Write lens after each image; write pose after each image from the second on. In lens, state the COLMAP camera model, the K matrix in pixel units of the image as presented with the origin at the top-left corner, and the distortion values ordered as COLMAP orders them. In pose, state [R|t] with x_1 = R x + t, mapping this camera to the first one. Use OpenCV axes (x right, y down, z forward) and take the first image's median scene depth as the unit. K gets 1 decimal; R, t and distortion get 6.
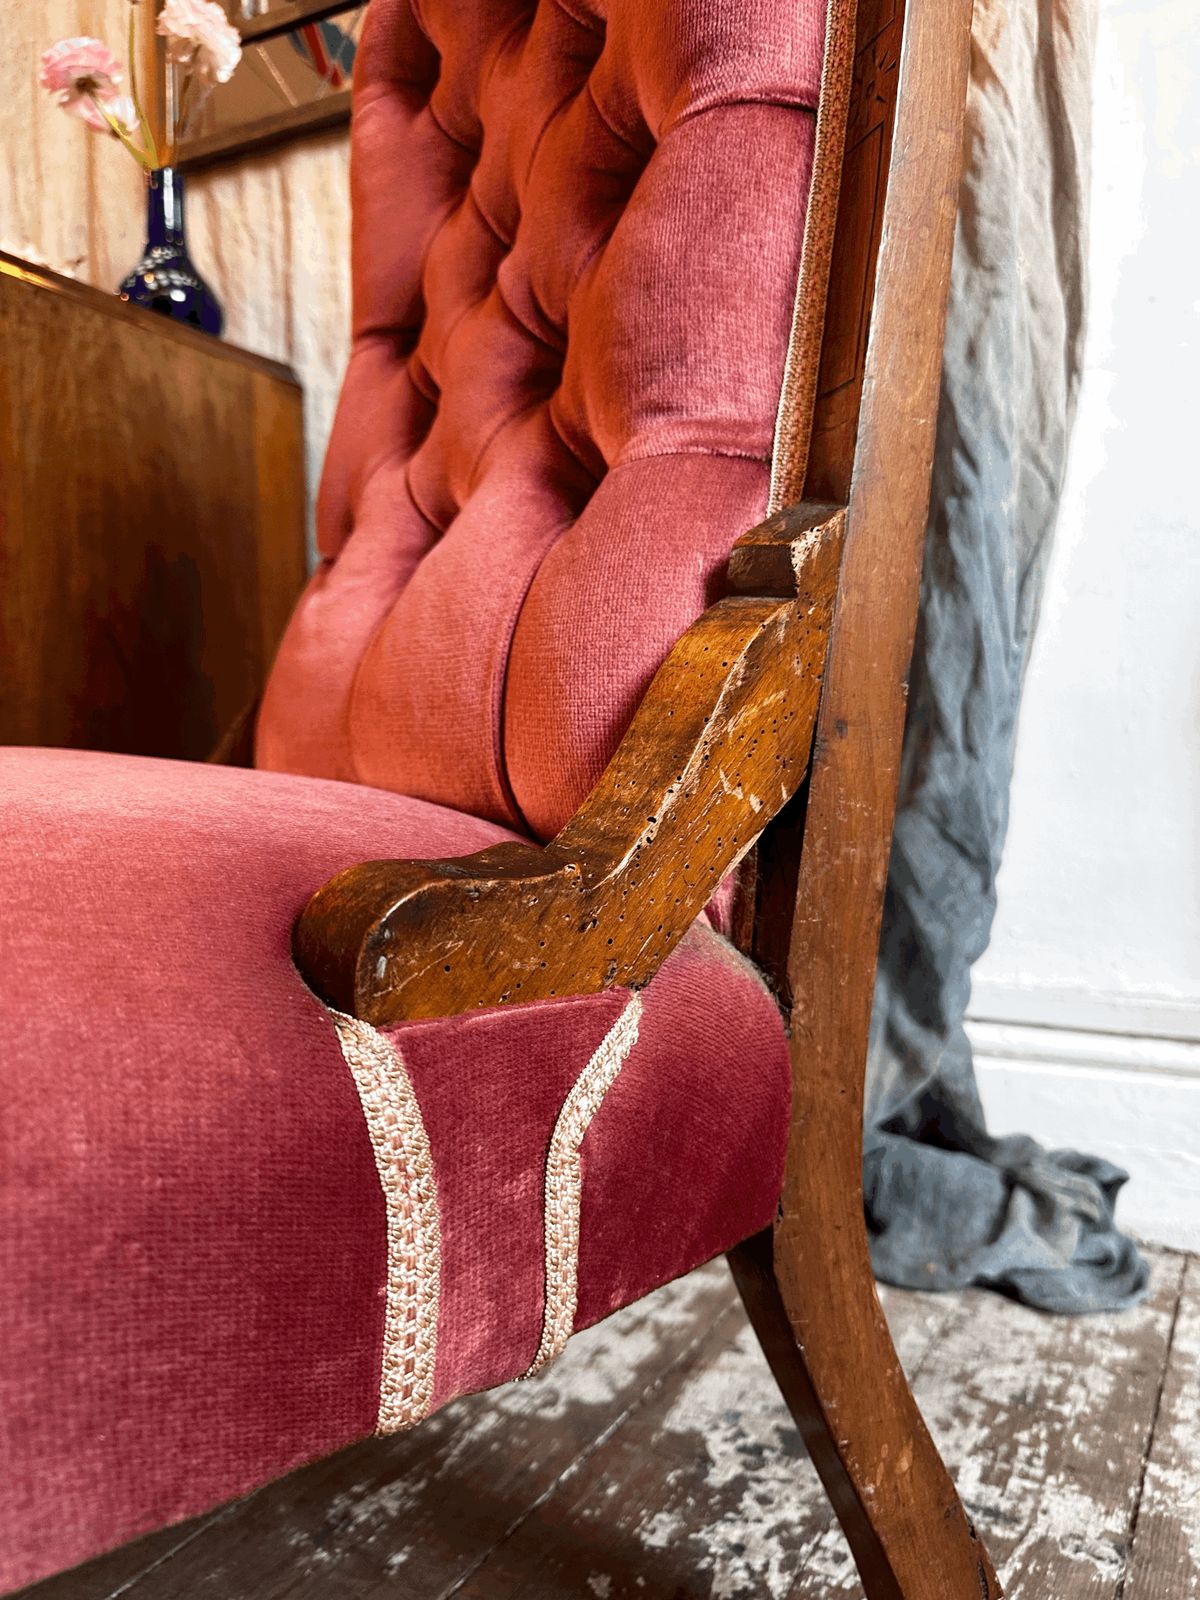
lens RADIAL K [[1174.8, 0, 600.0], [0, 1174.8, 800.0], [0, 0, 1]] dist [-0.044434, 0.029774]
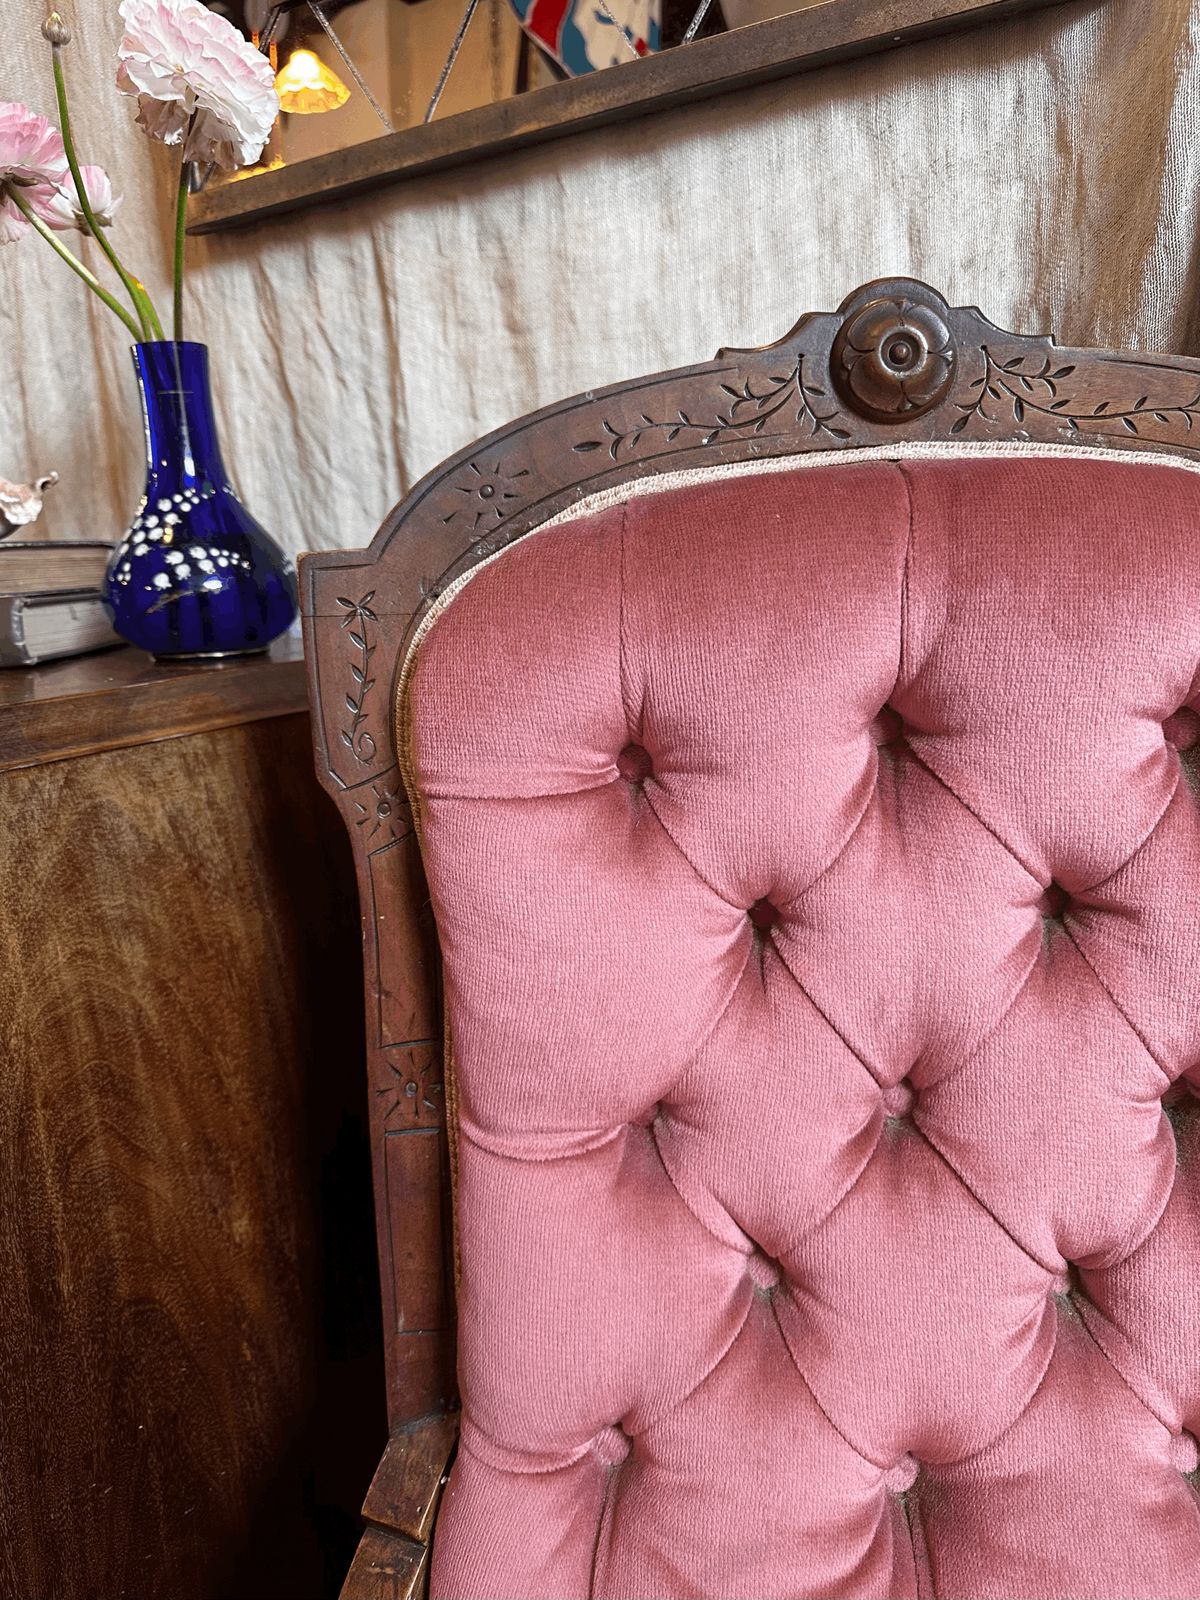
lens RADIAL K [[1169.6, 0, 594.9], [0, 1169.6, 812.0], [0, 0, 1]] dist [0.008401, -0.019850]
pose [[0.992101, -0.015280, -0.124508, -0.193345], [0.038152, 0.982288, 0.183454, -0.722446], [0.119499, -0.186755, 0.975112, 0.775838]]
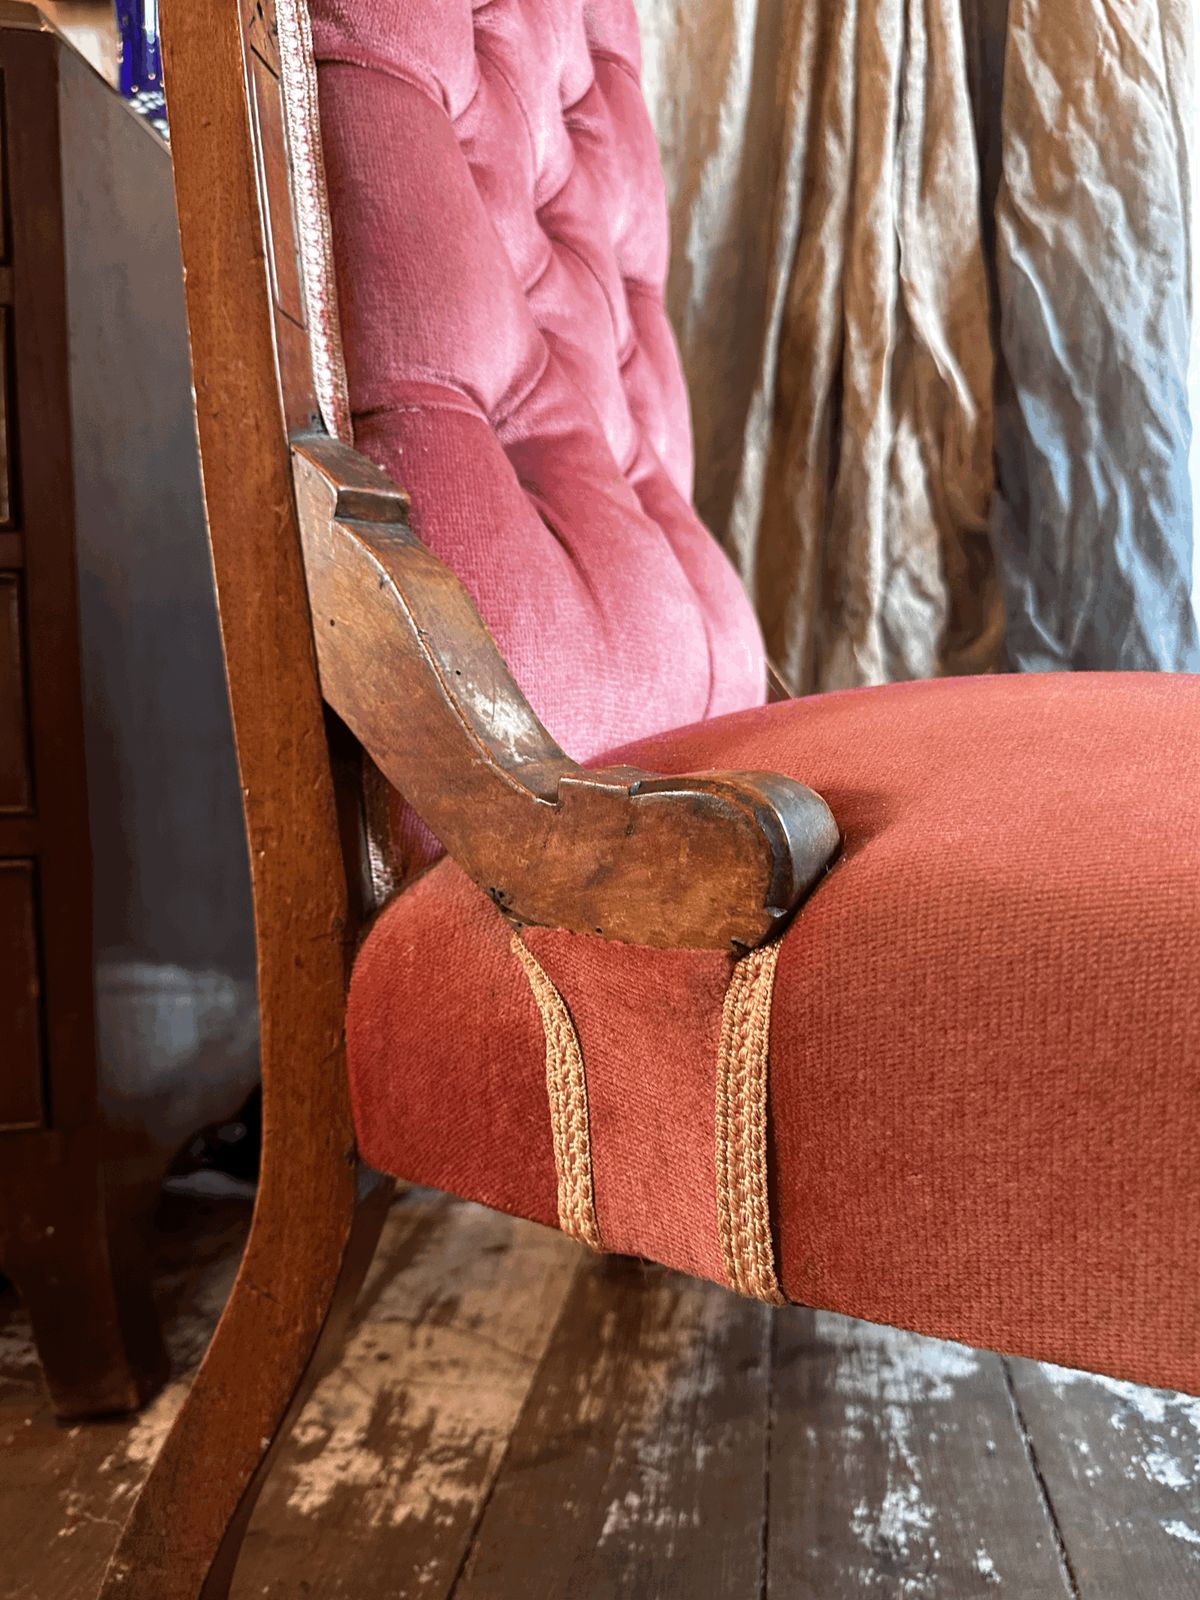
lens RADIAL K [[1216.8, 0, 600.0], [0, 1216.8, 800.0], [0, 0, 1]] dist [-0.008511, -0.006938]
pose [[0.930471, -0.032430, 0.364928, -0.703235], [0.028679, 0.999465, 0.015695, 0.018152], [-0.365242, -0.004139, 0.930903, 0.191309]]
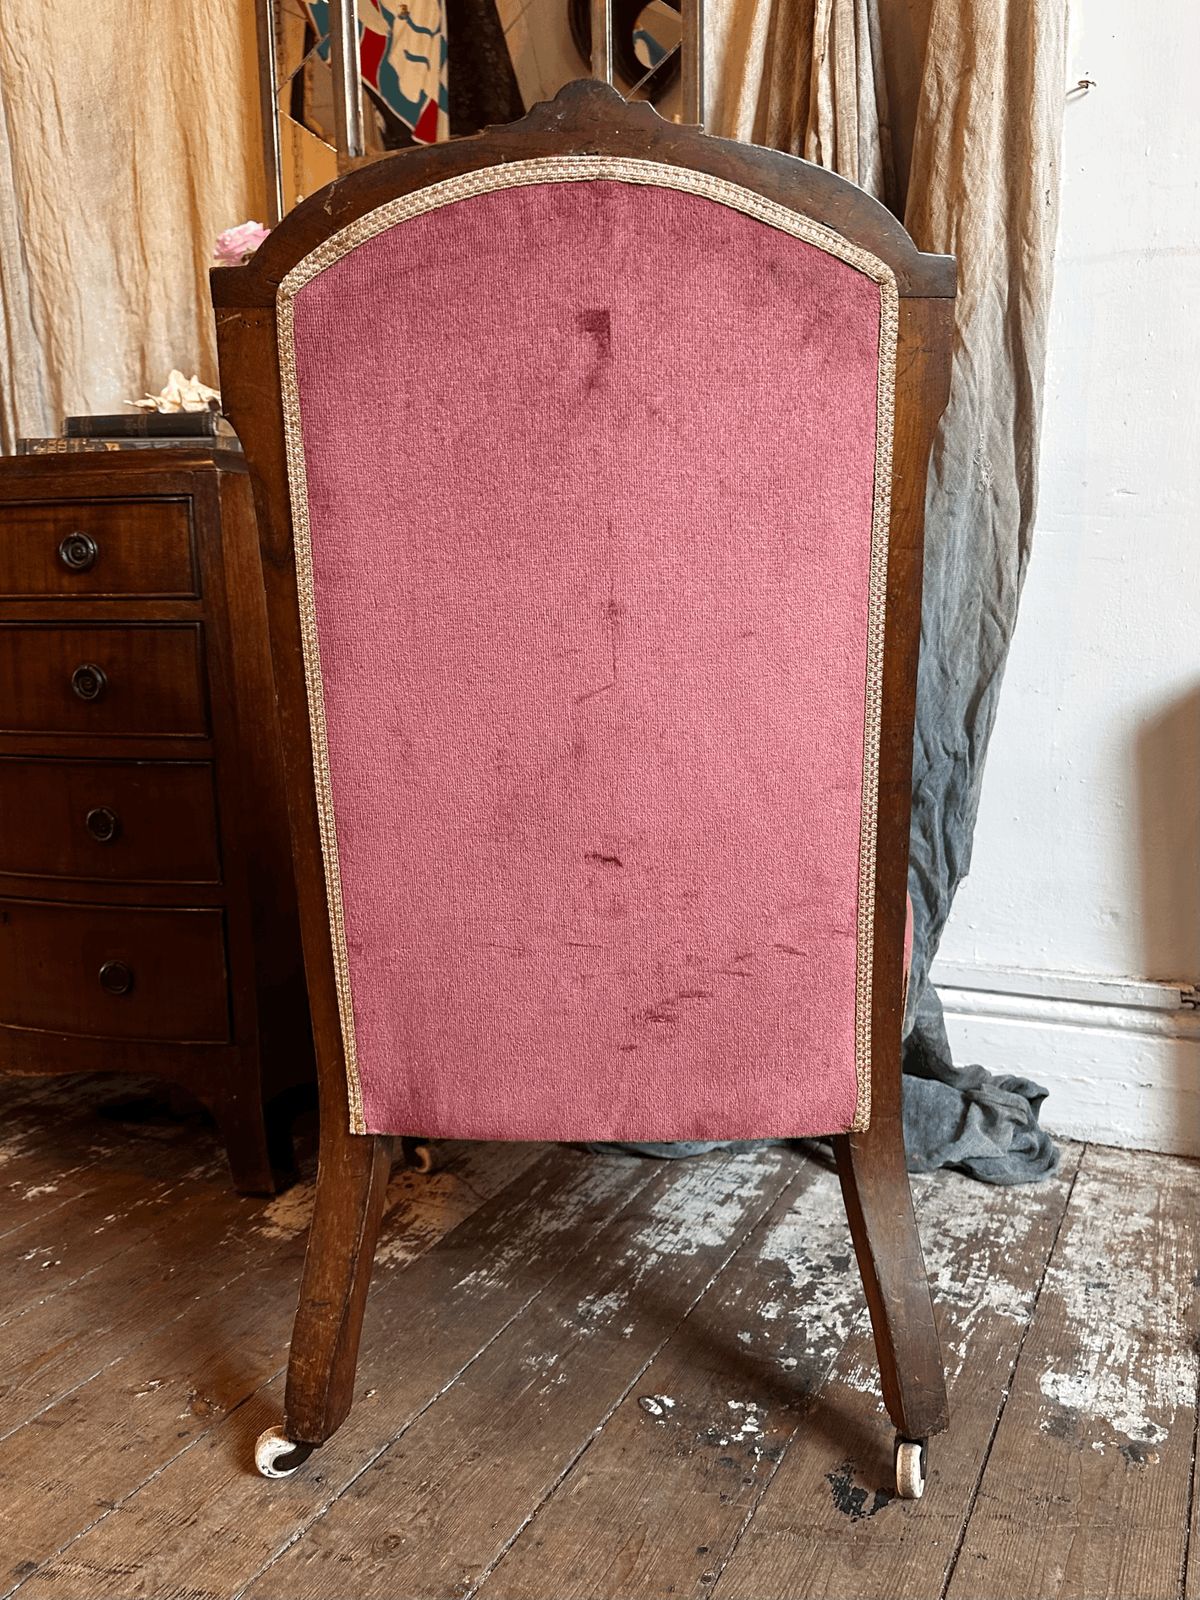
lens RADIAL K [[1257.7, 0, 596.5], [0, 1257.7, 827.8], [0, 0, 1]] dist [0.031077, -0.041945]
pose [[0.998315, -0.021315, 0.053975, -0.275487], [0.014161, 0.991464, 0.129607, -0.318096], [-0.056277, -0.128624, 0.990095, -0.719787]]
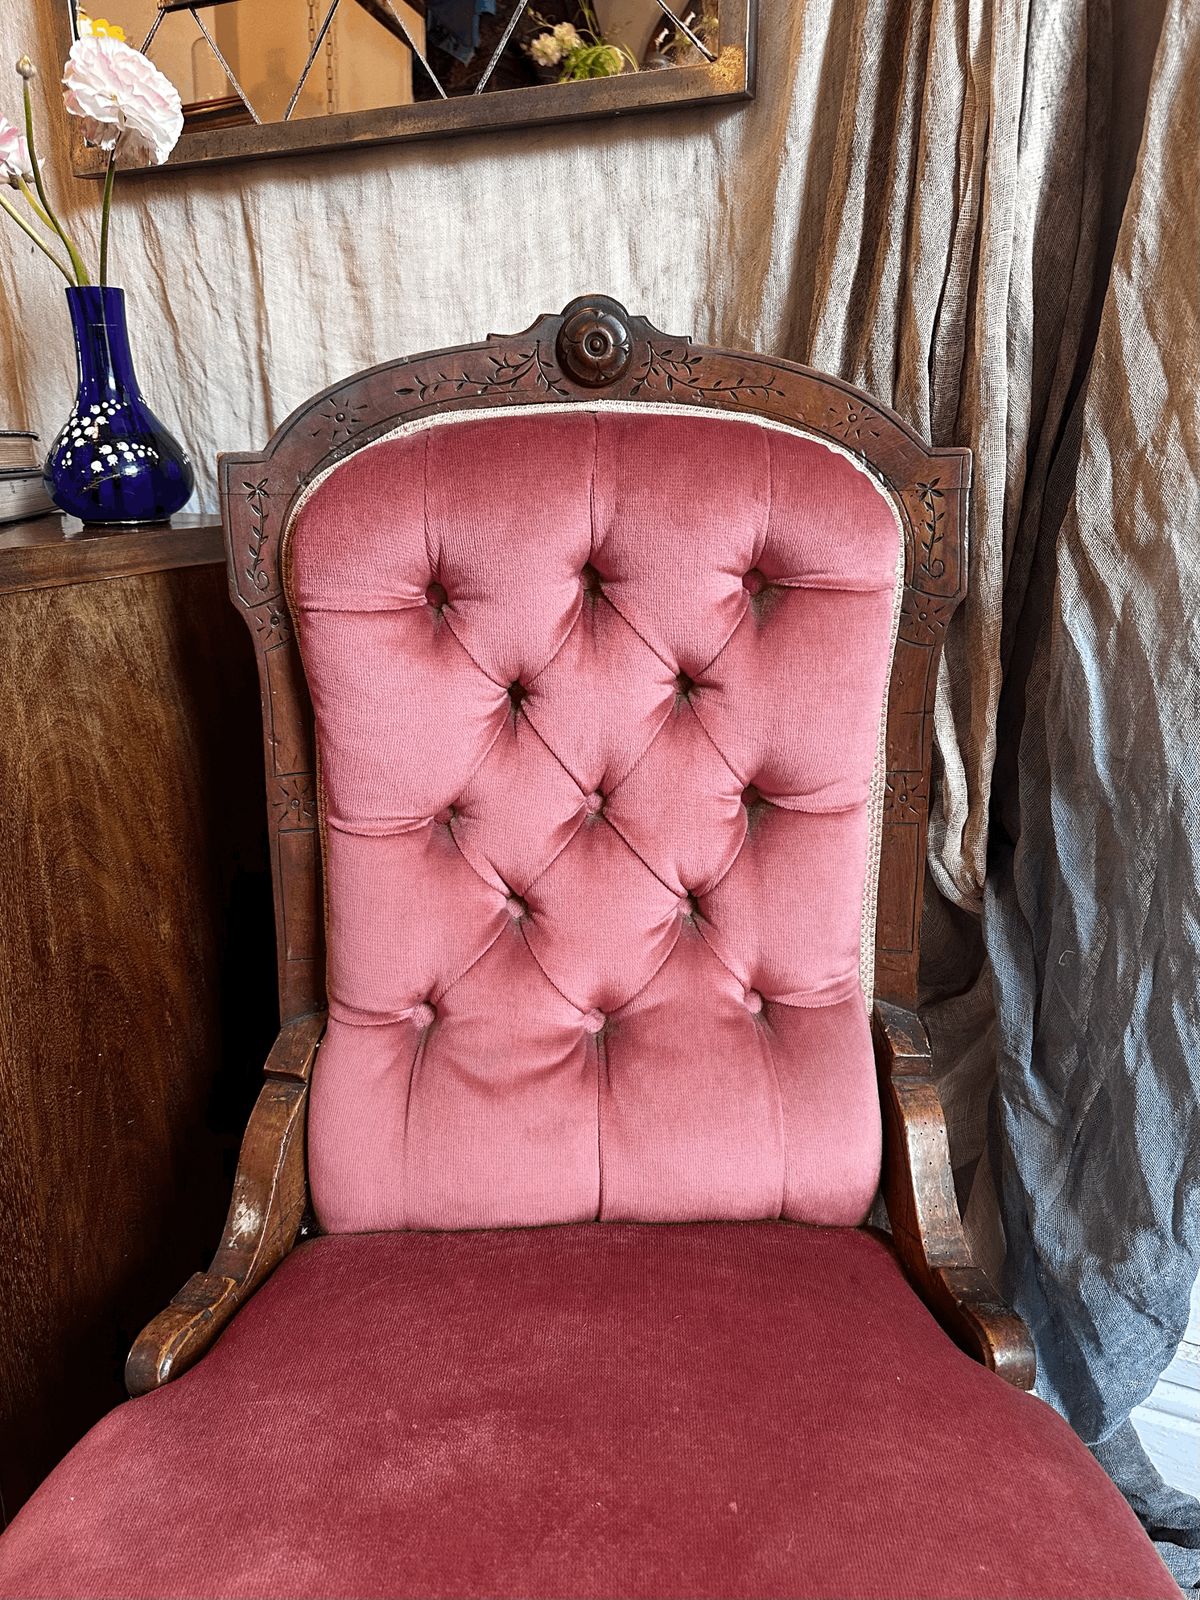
lens RADIAL K [[1211.9, 0, 599.7], [0, 1211.9, 819.9], [0, 0, 1]] dist [0.144327, -0.297248]
pose [[0.999954, -0.006229, 0.007306, -0.108423], [0.004127, 0.965963, 0.258646, -0.717883], [-0.008668, -0.258604, 0.965945, 0.266076]]
